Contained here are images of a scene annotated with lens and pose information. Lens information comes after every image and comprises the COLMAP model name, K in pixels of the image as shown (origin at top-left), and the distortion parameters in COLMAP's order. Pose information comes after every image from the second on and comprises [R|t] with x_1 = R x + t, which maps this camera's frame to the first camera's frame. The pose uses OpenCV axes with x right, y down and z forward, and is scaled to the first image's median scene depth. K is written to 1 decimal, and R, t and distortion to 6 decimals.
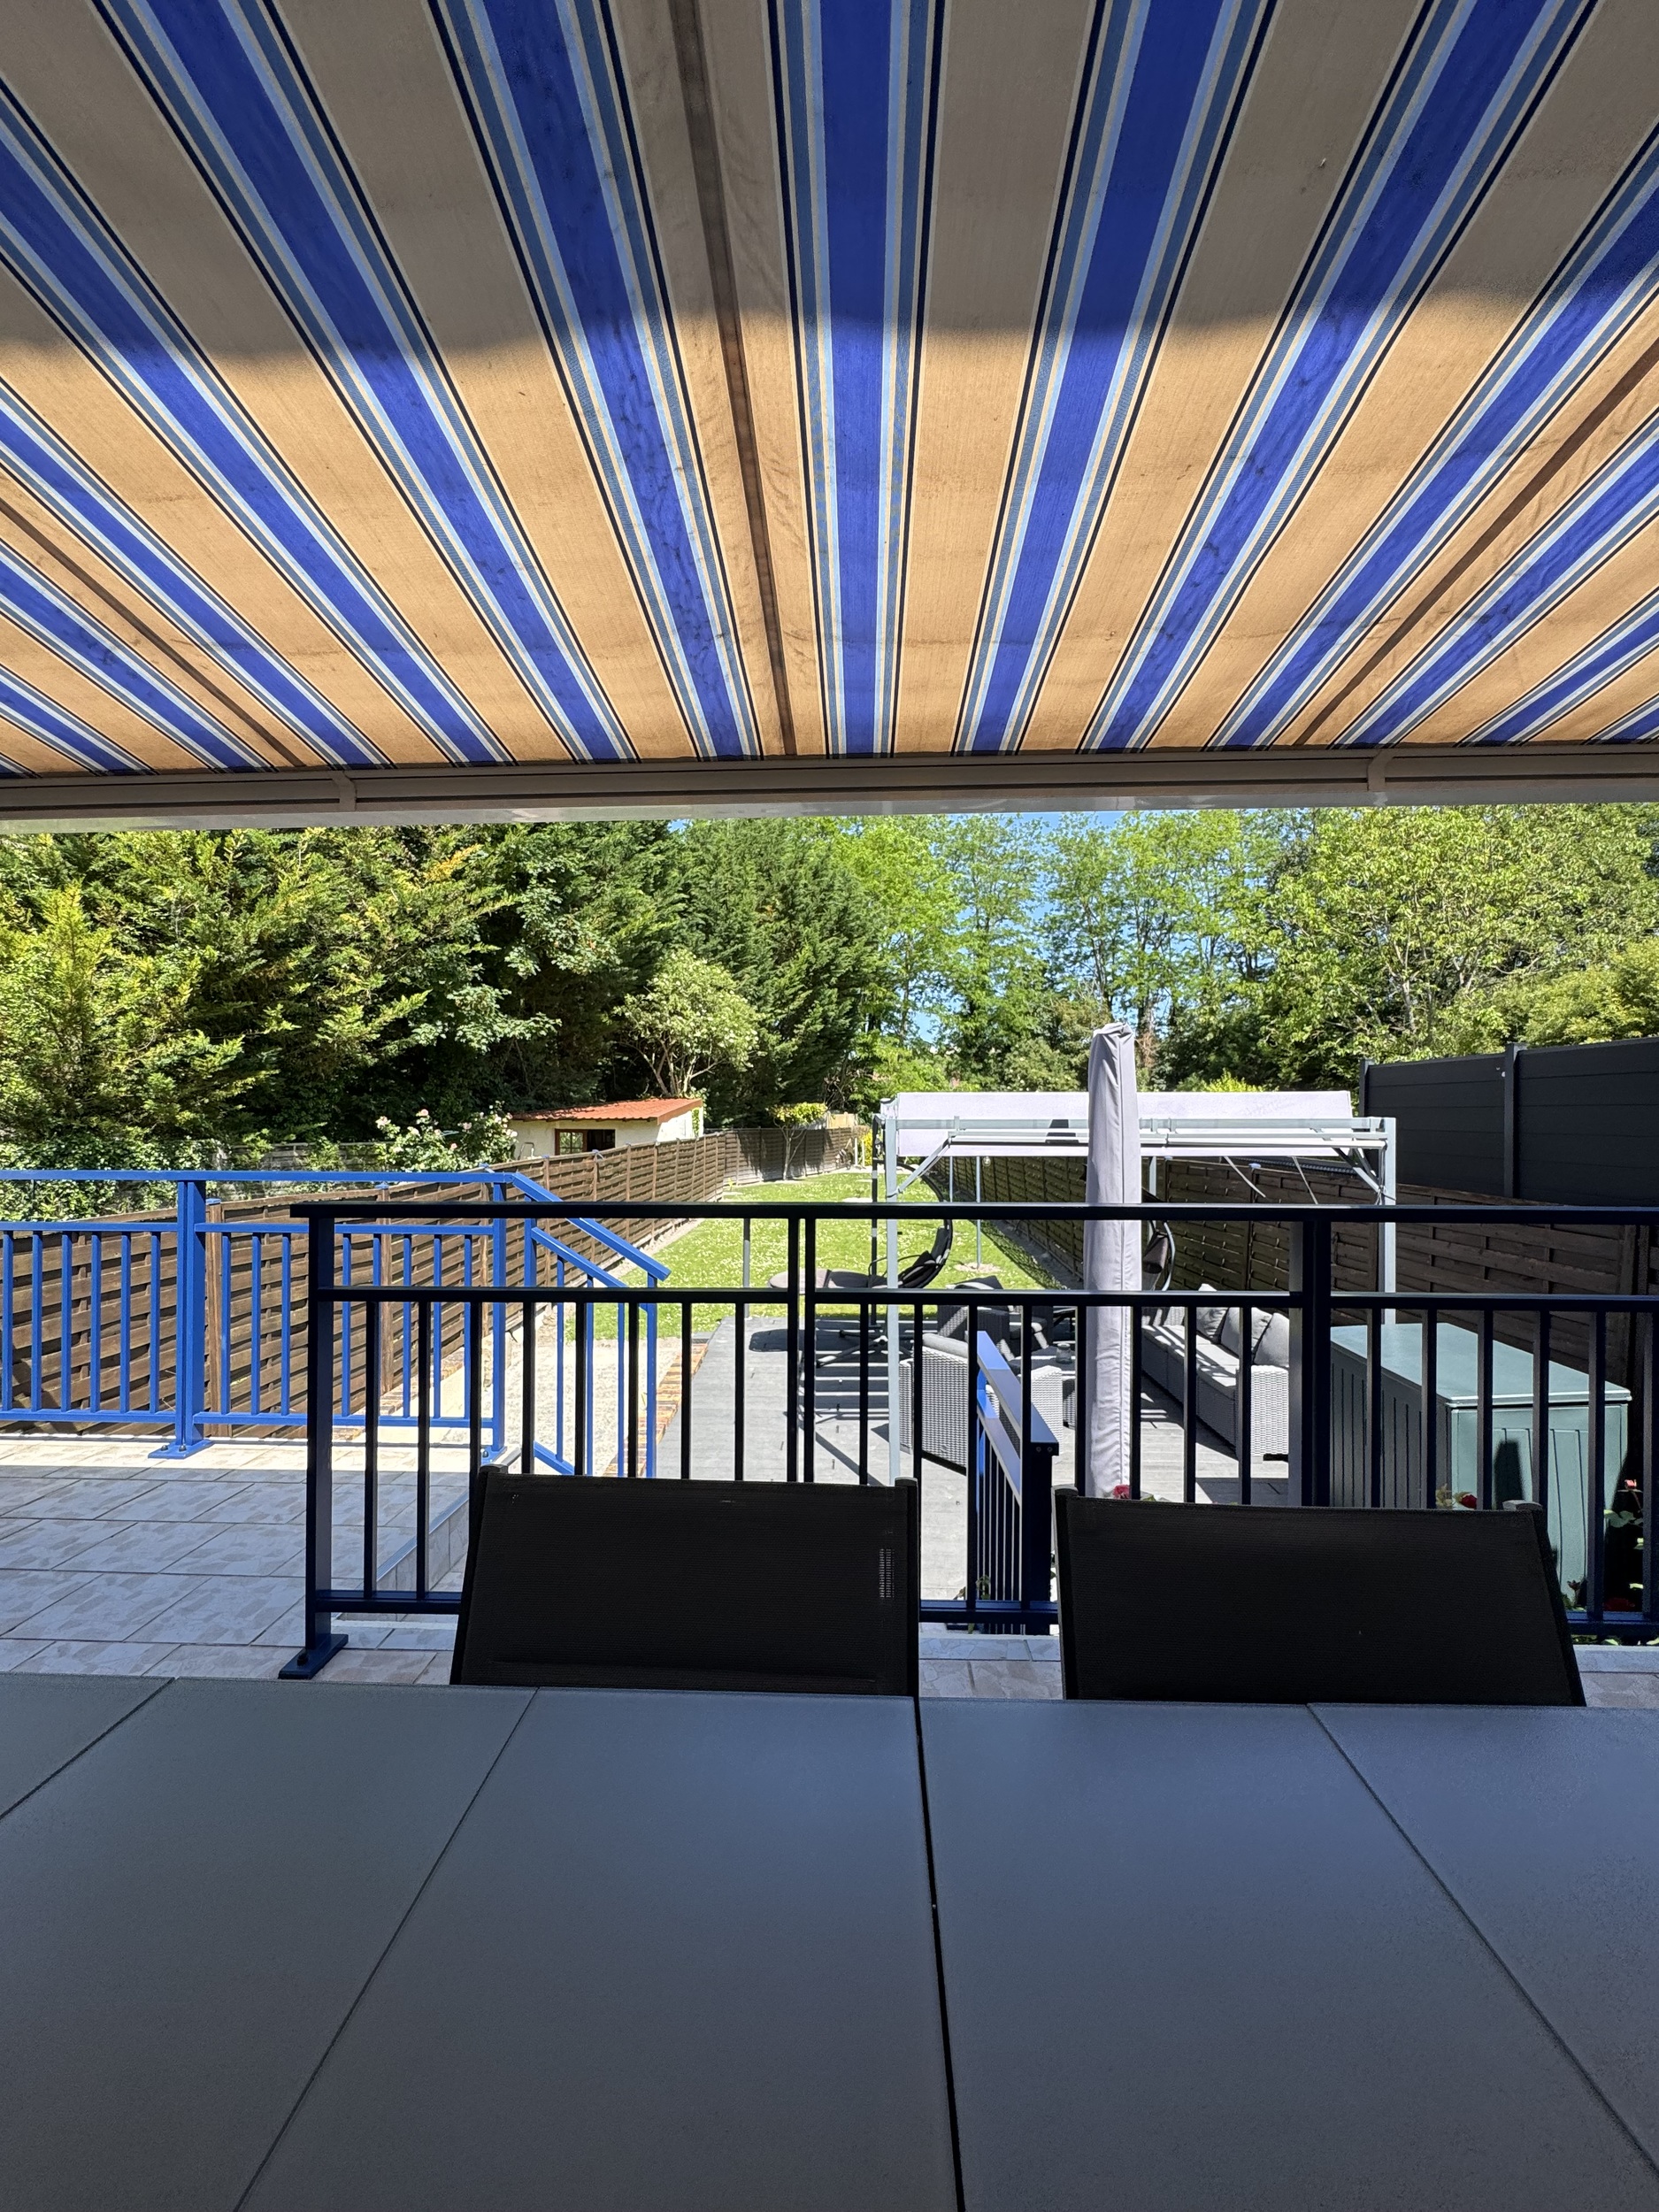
lens RADIAL K [[887.6, 0, 829.5], [0, 887.6, 1106.0], [0, 0, 1]] dist [-0.006934, -0.000095]
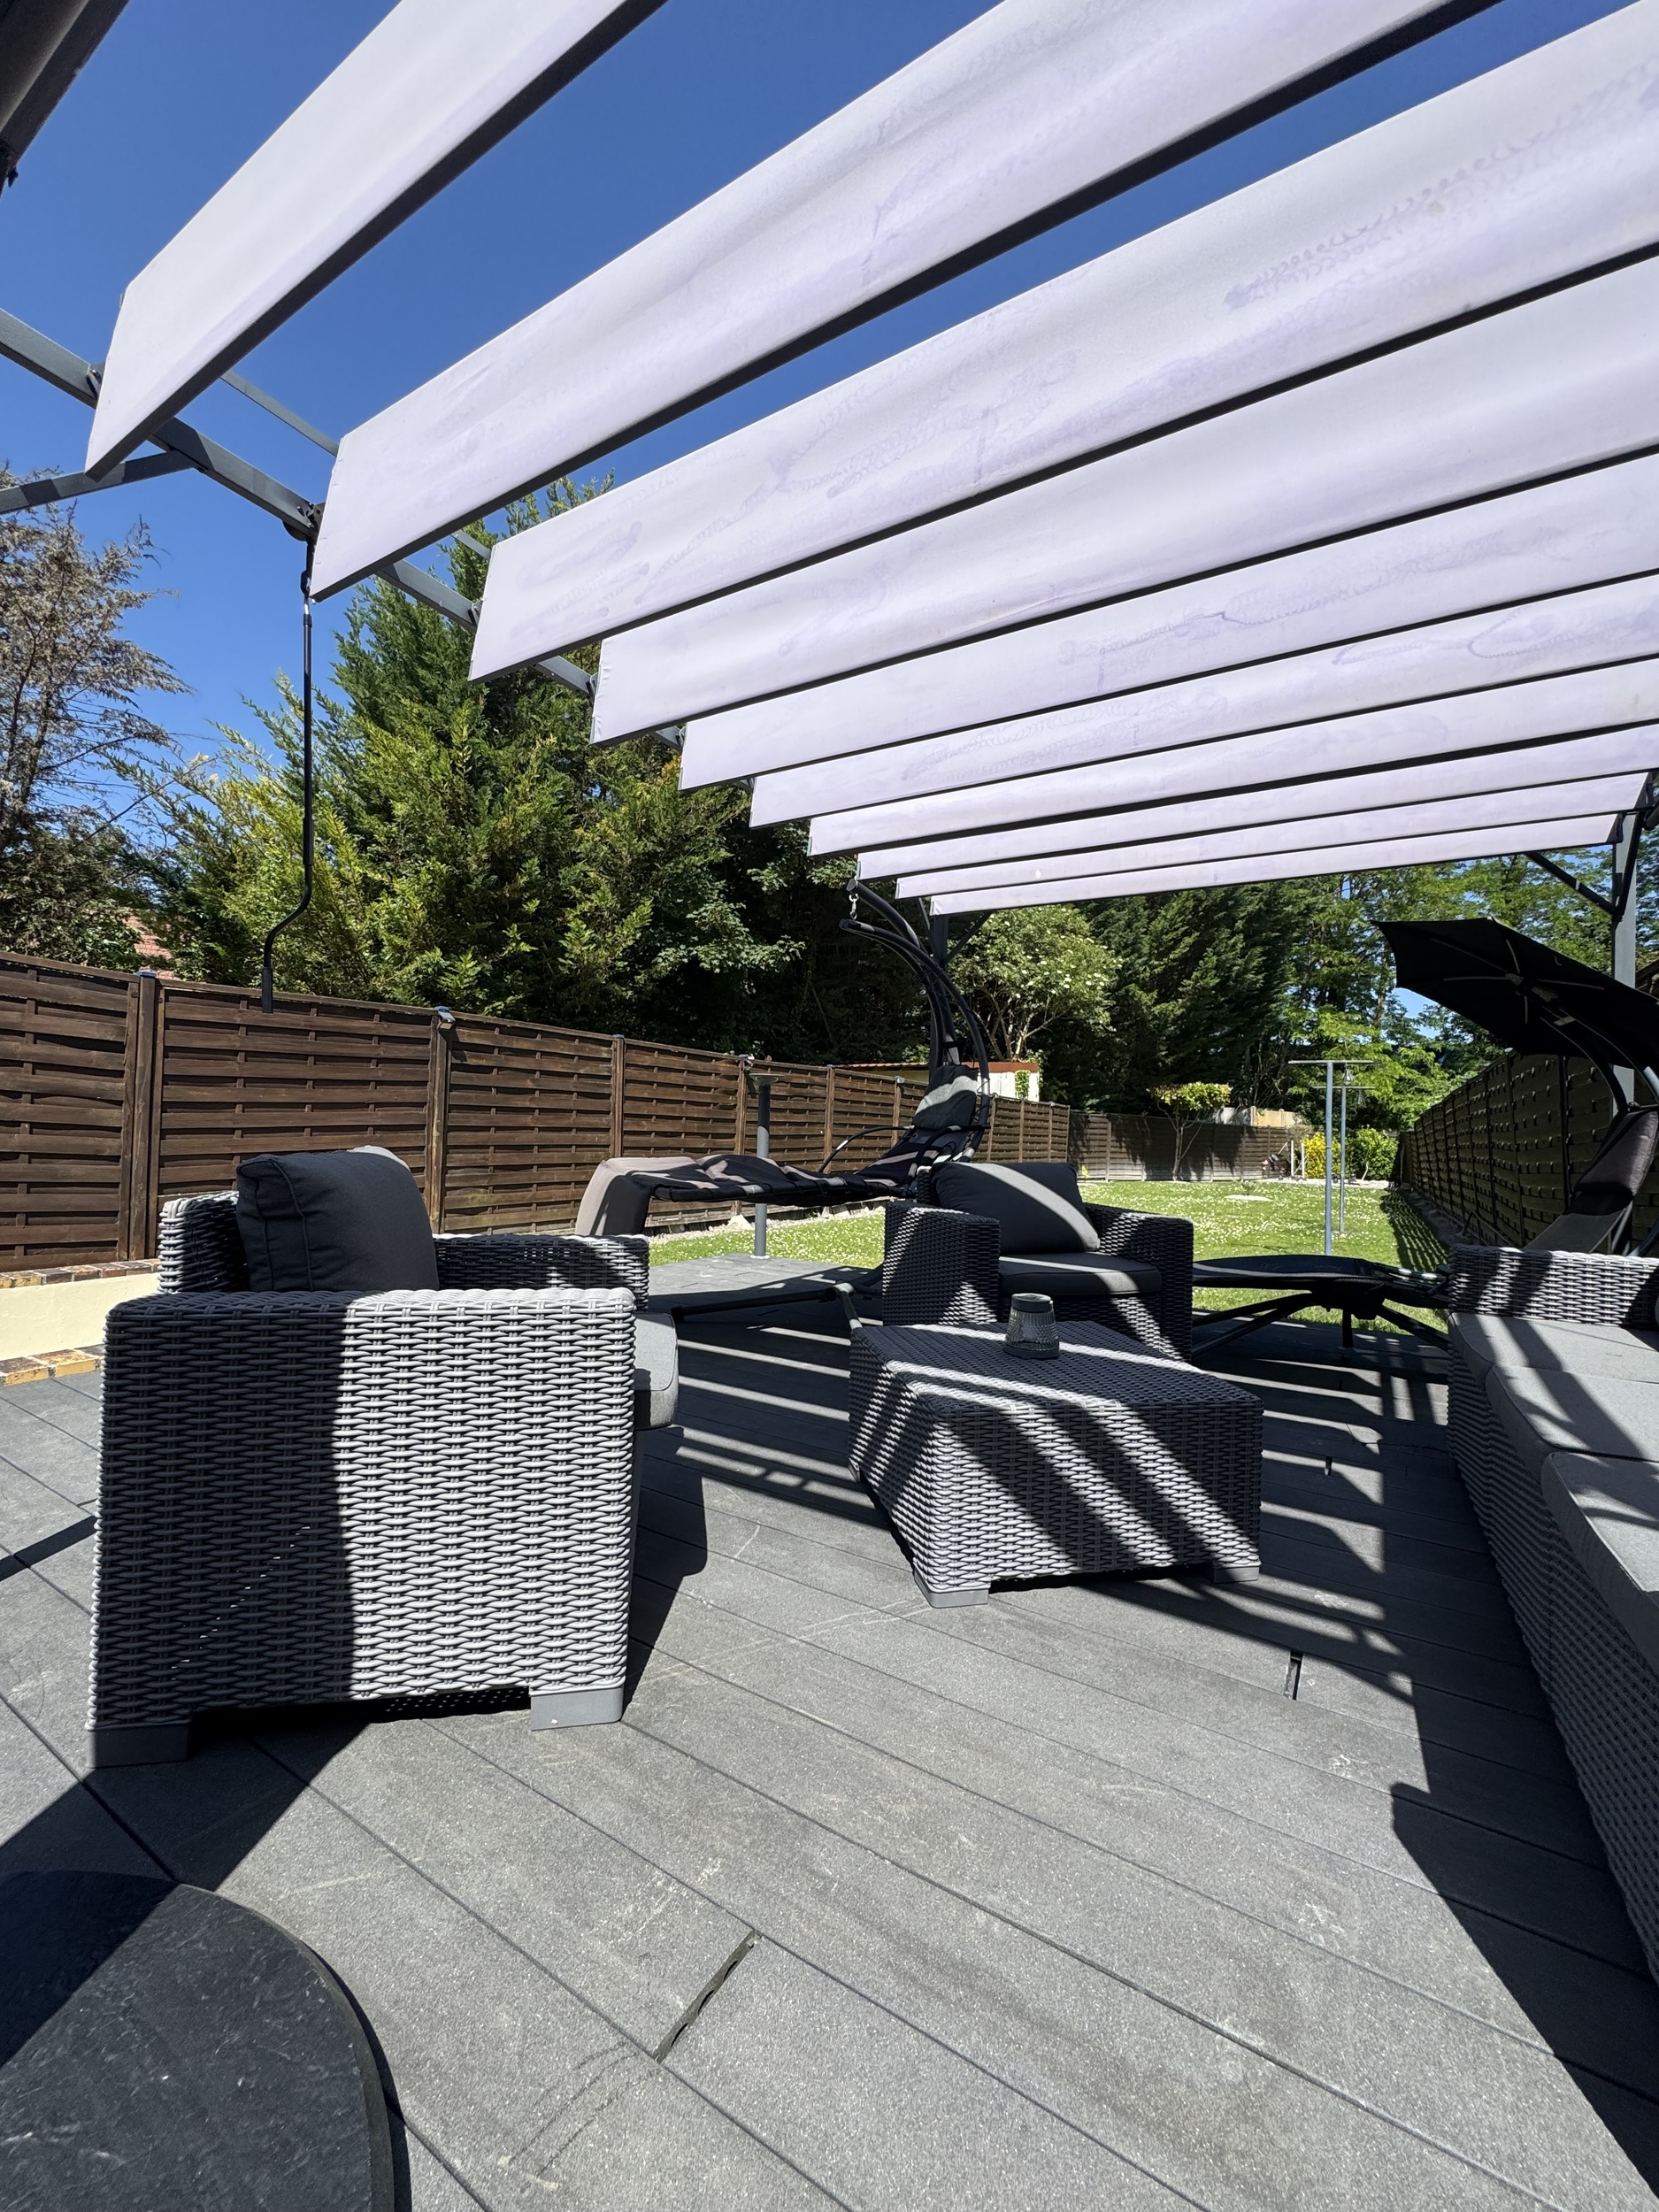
lens RADIAL K [[887.6, 0, 829.5], [0, 887.6, 1106.0], [0, 0, 1]] dist [-0.006934, -0.000095]
pose [[0.869927, 0.009761, -0.493083, 0.082952], [-0.026317, 0.999298, -0.026647, 0.051645], [0.492477, 0.036158, 0.869574, 0.163142]]
